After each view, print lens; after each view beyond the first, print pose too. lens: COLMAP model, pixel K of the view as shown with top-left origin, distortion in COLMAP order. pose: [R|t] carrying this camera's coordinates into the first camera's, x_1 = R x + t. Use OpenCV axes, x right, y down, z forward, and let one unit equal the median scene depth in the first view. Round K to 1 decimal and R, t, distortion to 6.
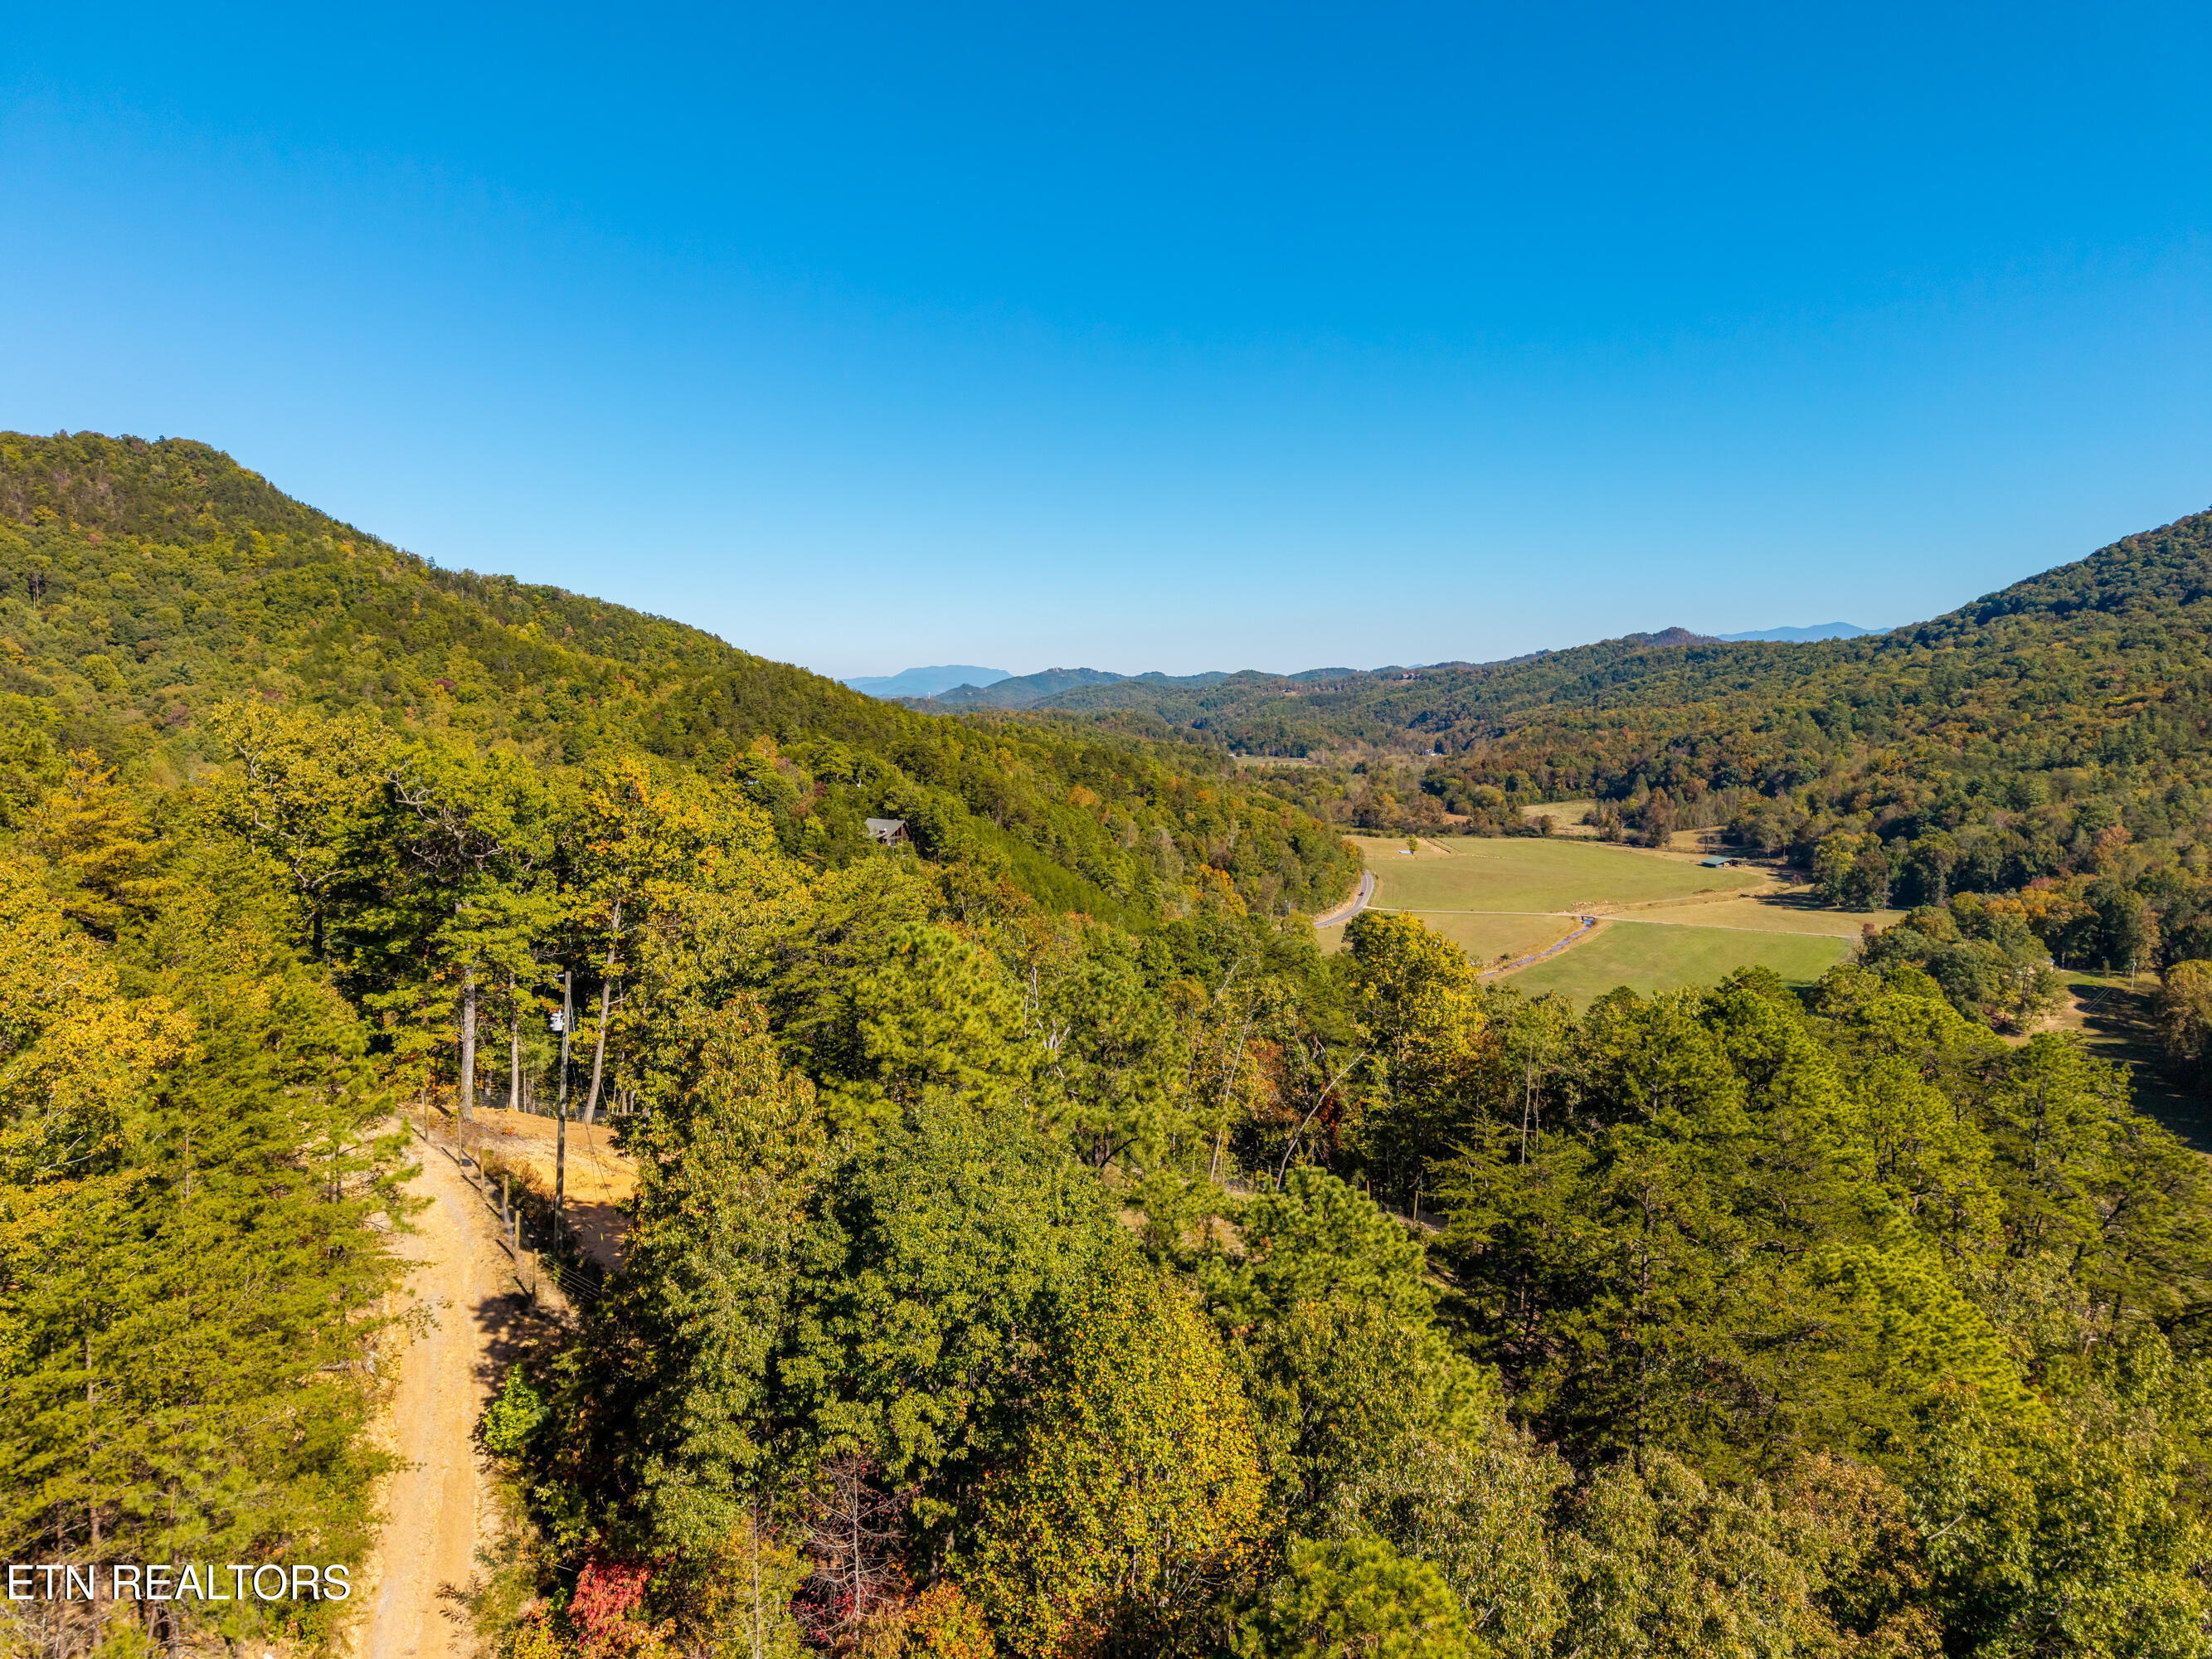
lens RADIAL K [[1465.0, 0, 1112.5], [0, 1465.0, 842.4], [0, 0, 1]] dist [0.063574, -0.055912]
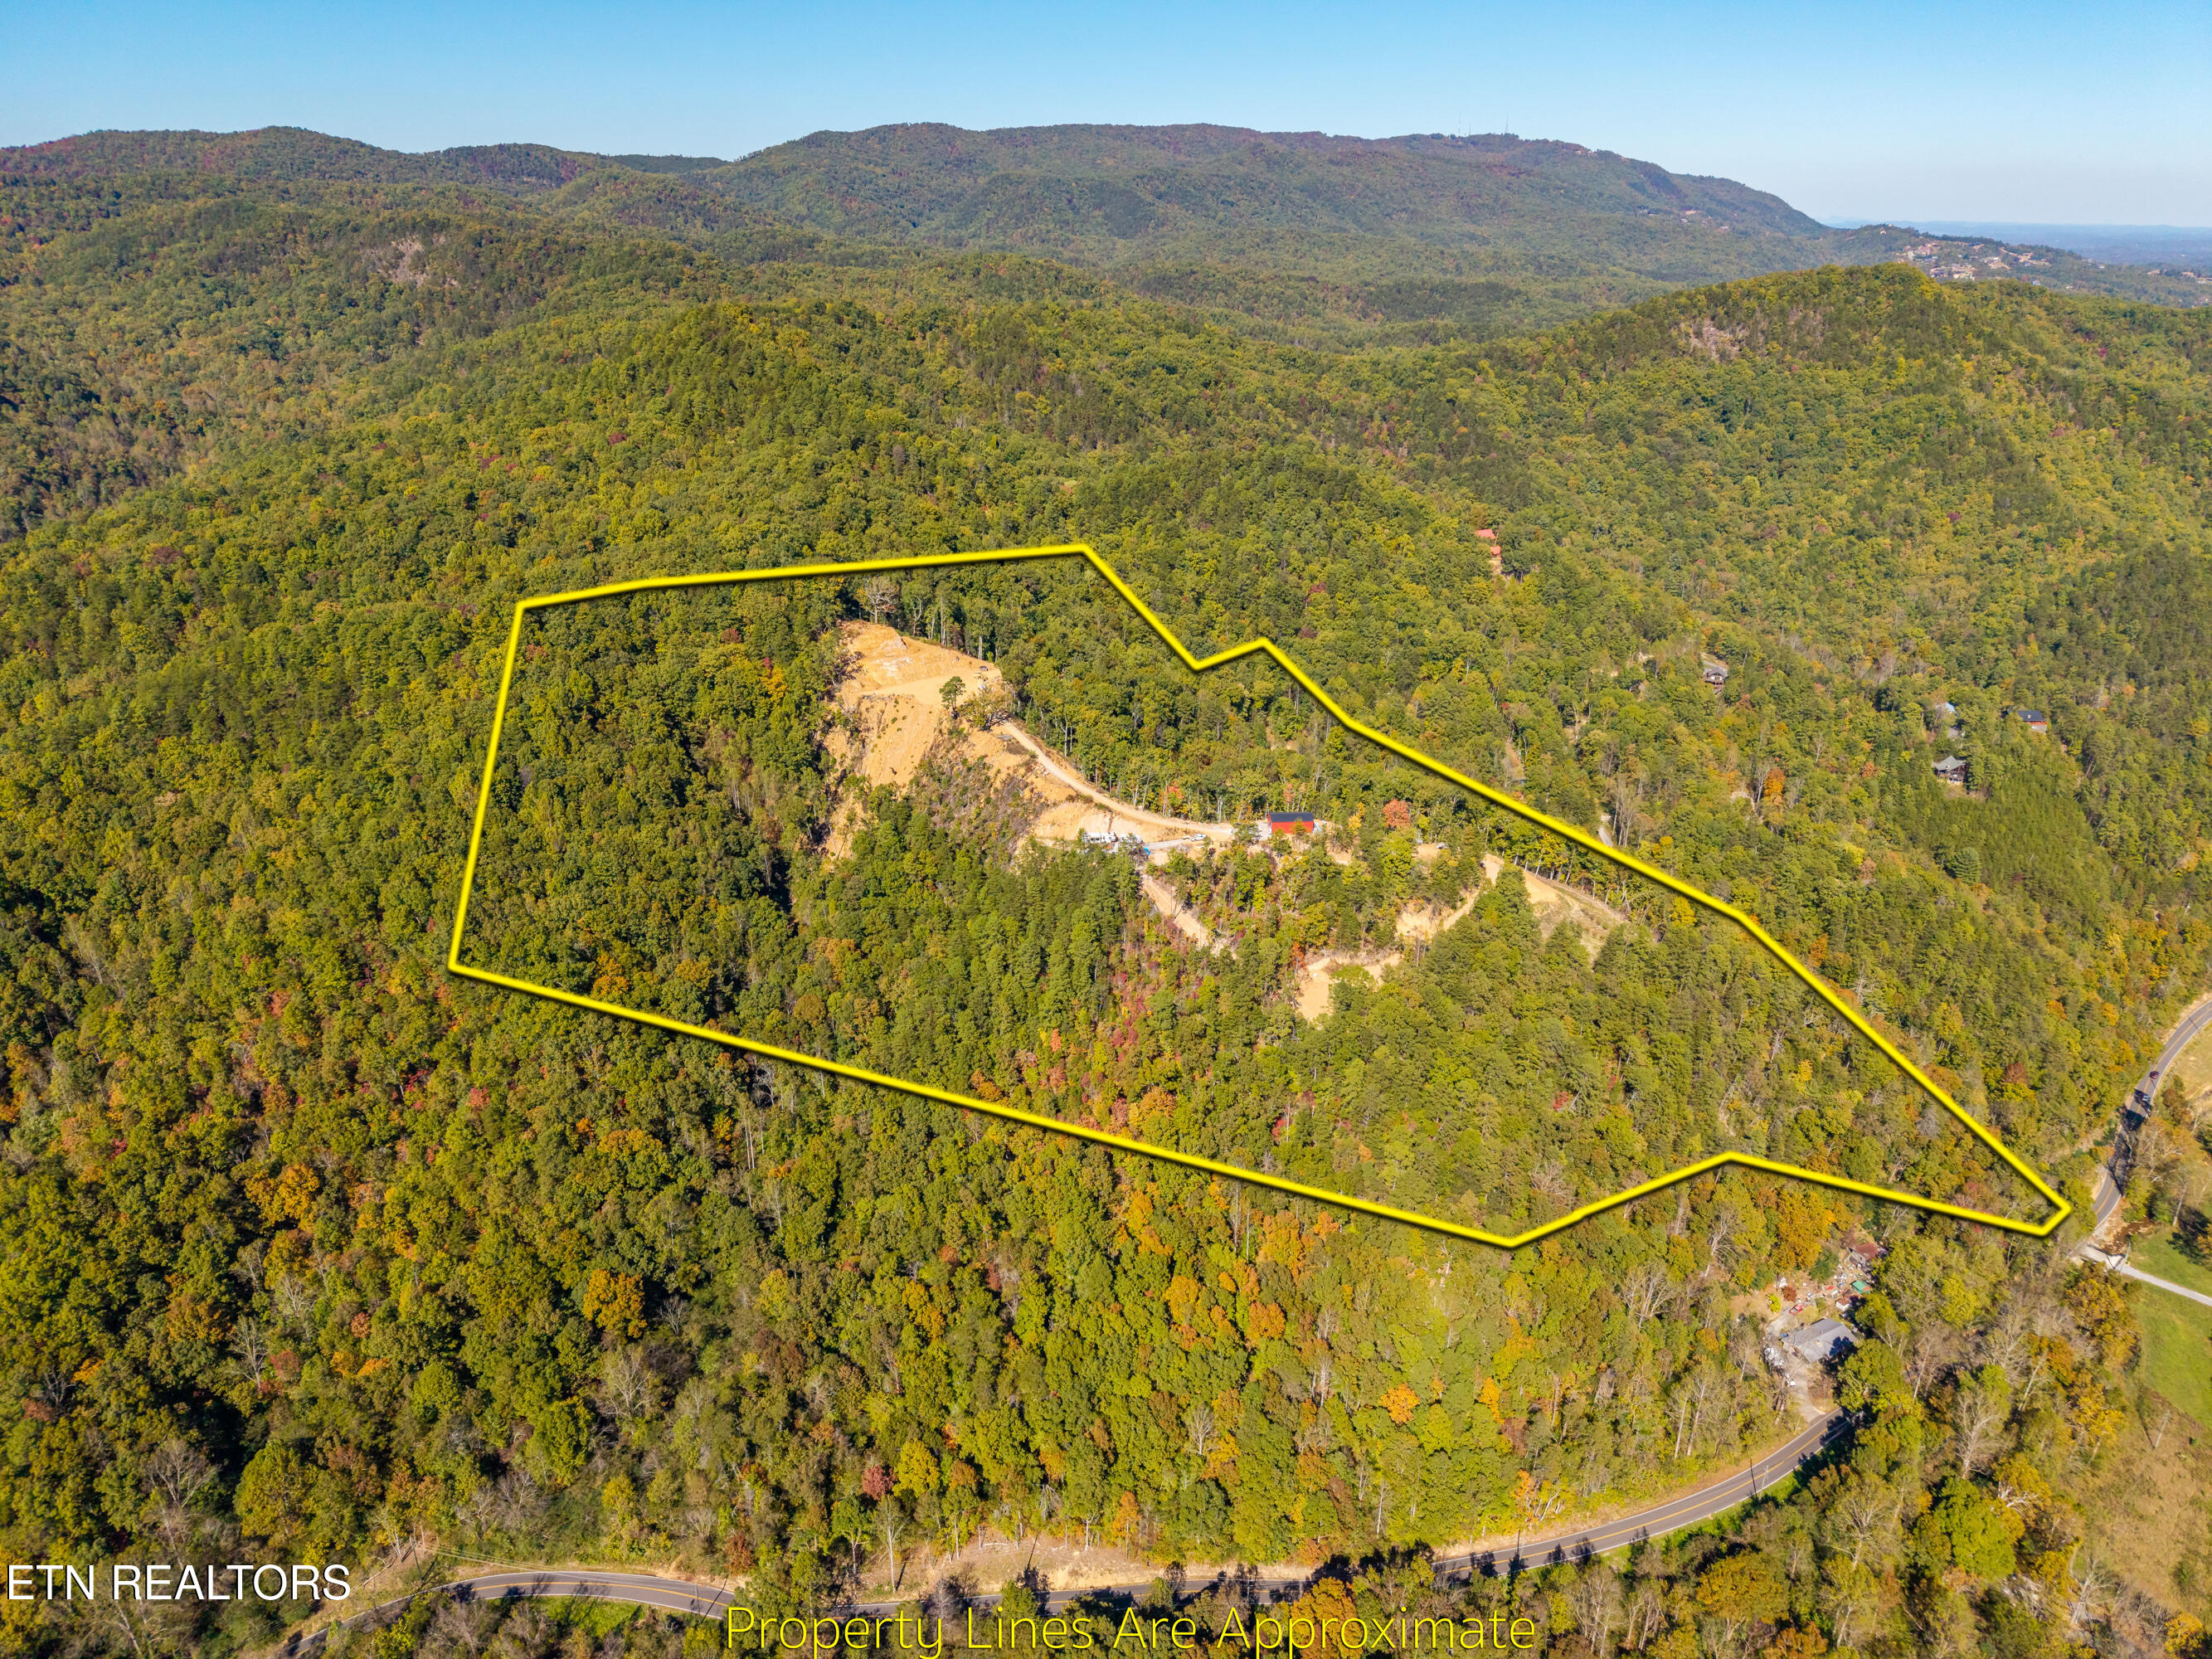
lens RADIAL K [[1465.0, 0, 1108.6], [0, 1465.0, 834.3], [0, 0, 1]] dist [0.063574, -0.055912]
pose [[0.459210, 0.350118, -0.816421, 0.327803], [-0.101856, 0.933745, 0.343142, -0.164759], [0.882469, -0.074417, 0.464447, -0.297354]]
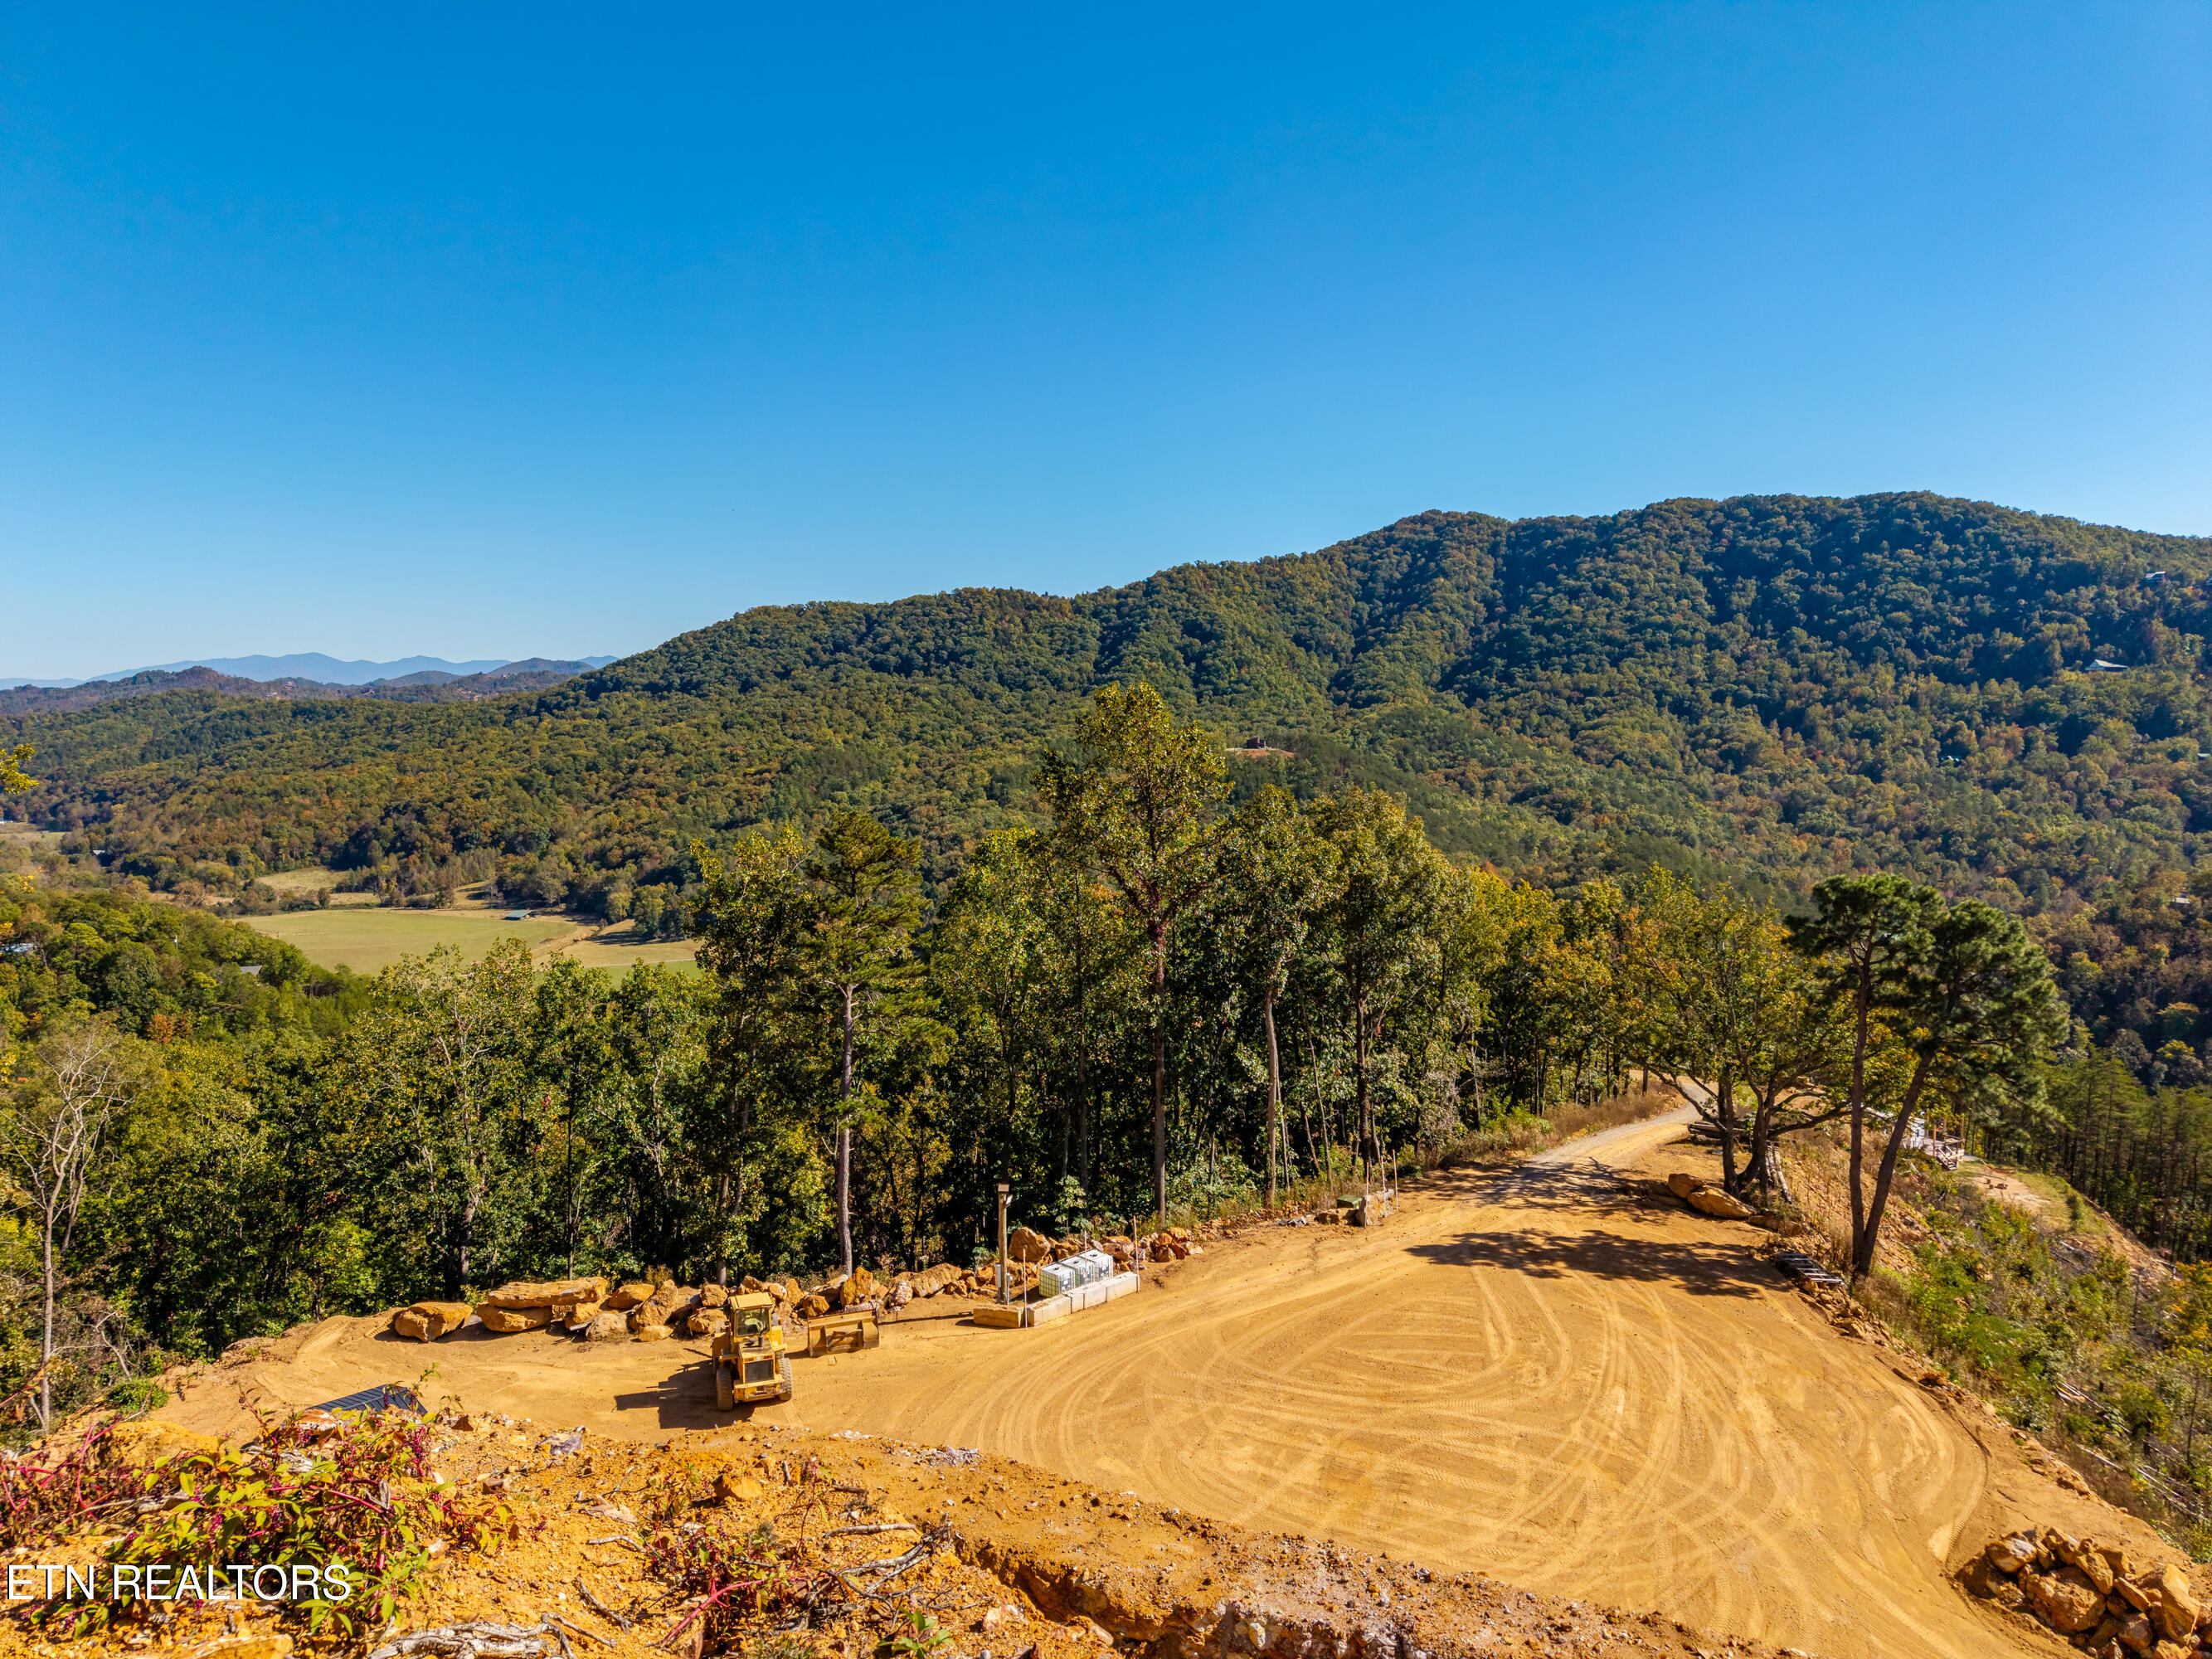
lens RADIAL K [[1465.0, 0, 1107.6], [0, 1465.0, 833.0], [0, 0, 1]] dist [0.063574, -0.055912]
pose [[0.588225, -0.065122, 0.806071, -0.245457], [0.086153, 0.996126, 0.017606, -0.029431], [-0.804095, 0.059089, 0.591556, -0.097868]]
